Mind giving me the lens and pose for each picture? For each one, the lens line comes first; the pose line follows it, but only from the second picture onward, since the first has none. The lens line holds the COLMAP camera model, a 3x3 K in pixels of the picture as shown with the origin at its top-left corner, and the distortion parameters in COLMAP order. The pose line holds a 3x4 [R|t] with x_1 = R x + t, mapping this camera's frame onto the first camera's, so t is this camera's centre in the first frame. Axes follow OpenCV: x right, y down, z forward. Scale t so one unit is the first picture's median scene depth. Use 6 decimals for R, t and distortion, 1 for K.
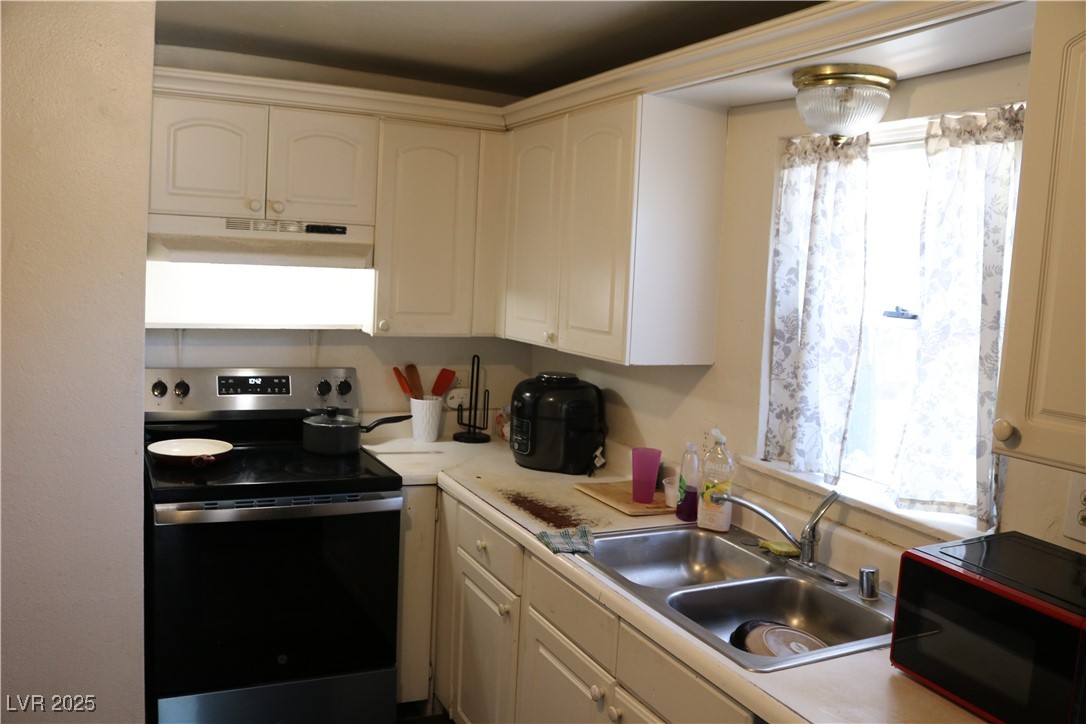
lens RADIAL K [[903.7, 0, 541.5], [0, 903.7, 374.9], [0, 0, 1]] dist [-0.152618, 0.129562]
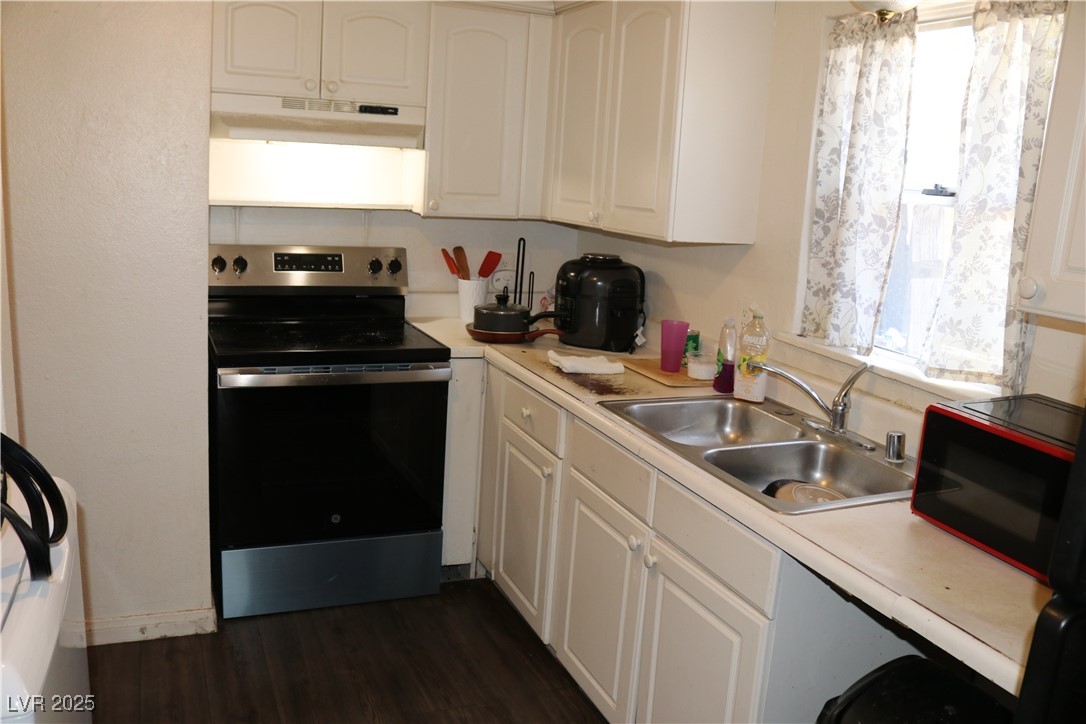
lens RADIAL K [[903.7, 0, 538.5], [0, 903.7, 376.6], [0, 0, 1]] dist [-0.152618, 0.129562]
pose [[0.998758, 0.022497, -0.044446, -0.006791], [-0.017885, 0.994668, 0.101563, 0.042492], [0.046494, -0.100642, 0.993836, -0.045709]]
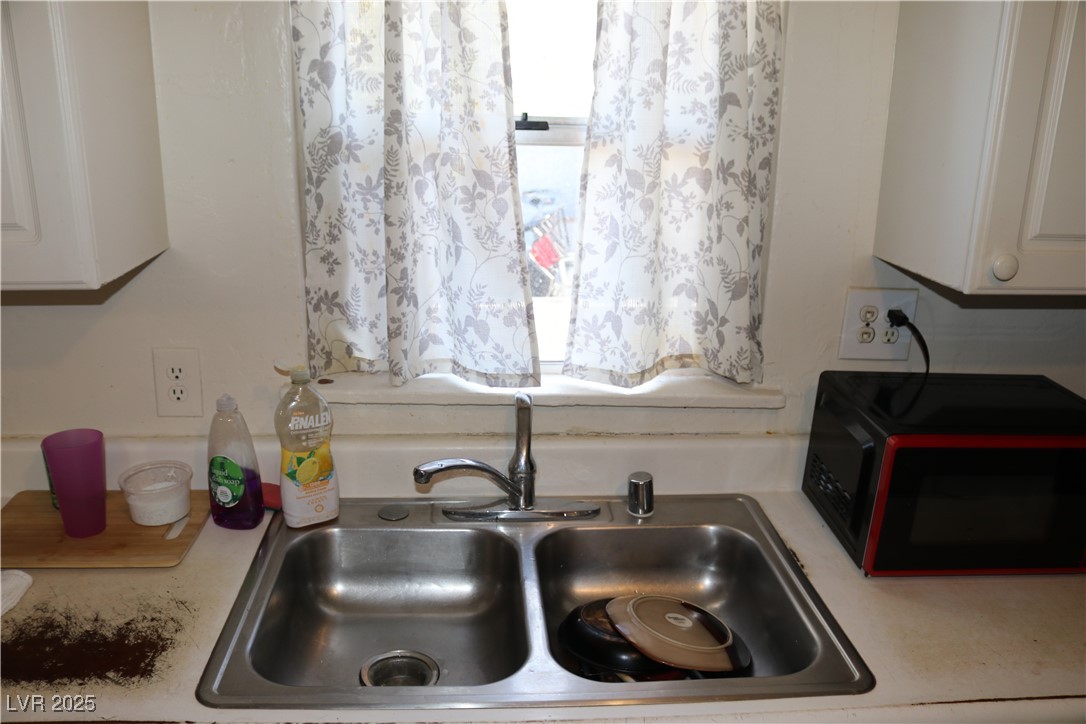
lens RADIAL K [[903.7, 0, 541.3], [0, 903.7, 370.4], [0, 0, 1]] dist [-0.152618, 0.129562]
pose [[0.366256, -0.318702, 0.874235, -0.234972], [0.107832, 0.947725, 0.300317, -0.082393], [-0.924245, -0.015722, 0.381476, 0.619672]]
